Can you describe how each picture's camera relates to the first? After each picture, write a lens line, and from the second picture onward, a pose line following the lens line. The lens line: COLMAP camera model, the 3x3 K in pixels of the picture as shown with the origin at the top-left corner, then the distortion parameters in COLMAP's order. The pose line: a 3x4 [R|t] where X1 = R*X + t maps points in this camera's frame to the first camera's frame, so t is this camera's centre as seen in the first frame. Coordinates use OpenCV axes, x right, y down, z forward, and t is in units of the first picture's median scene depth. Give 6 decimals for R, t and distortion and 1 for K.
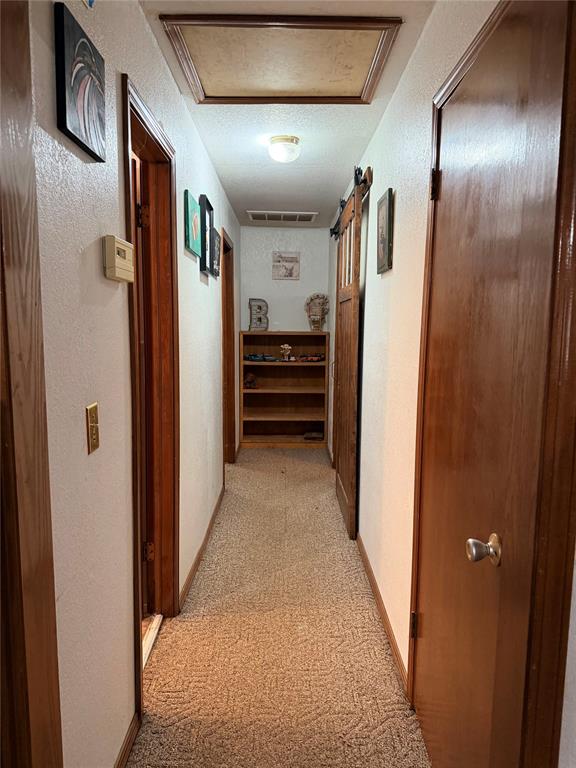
lens RADIAL K [[542.3, 0, 285.1], [0, 542.3, 382.9], [0, 0, 1]] dist [0.065756, -0.068759]
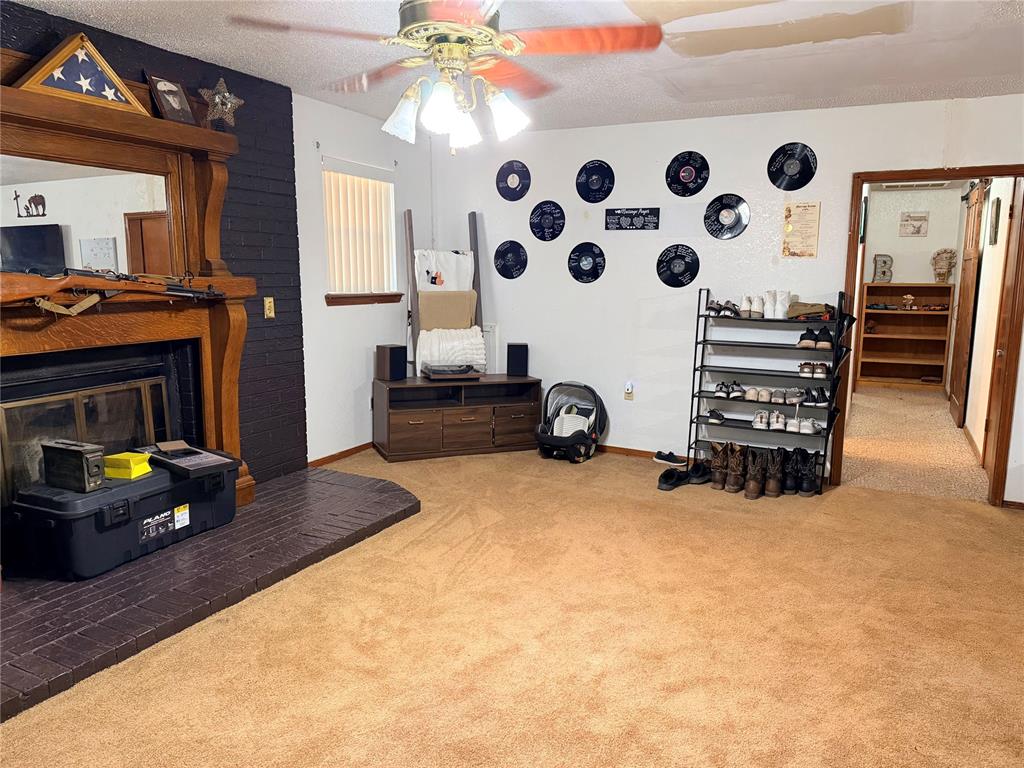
lens RADIAL K [[723.1, 0, 514.0], [0, 723.1, 382.4], [0, 0, 1]] dist [0.065756, -0.068759]
pose [[0.893032, 0.061135, -0.445820, -0.040421], [-0.044860, 0.997888, 0.046978, 0.074085], [0.447751, -0.021954, 0.893889, -0.716669]]
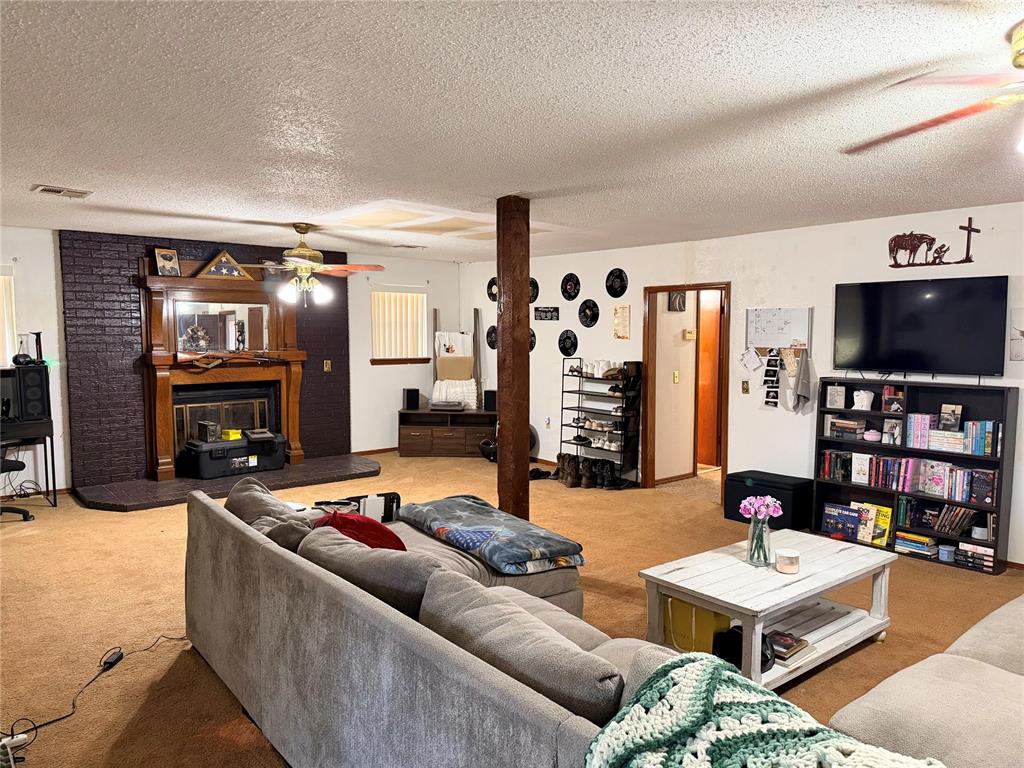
lens RADIAL K [[723.1, 0, 523.4], [0, 723.1, 382.7], [0, 0, 1]] dist [0.065756, -0.068759]
pose [[0.650935, 0.045166, -0.757789, 1.478244], [-0.078718, 0.996863, -0.008202, 0.043151], [0.755041, 0.064991, 0.652448, -0.872570]]
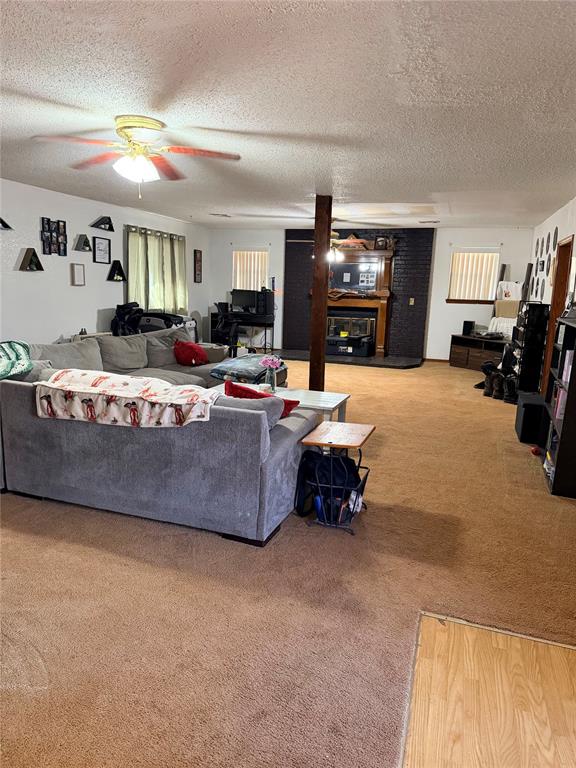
lens RADIAL K [[542.3, 0, 282.6], [0, 542.3, 383.3], [0, 0, 1]] dist [0.065756, -0.068759]
pose [[-0.338547, 0.157377, -0.927695, 2.369497], [-0.132318, 0.968155, 0.212528, -0.105812], [0.931600, 0.194701, -0.306942, 0.778227]]
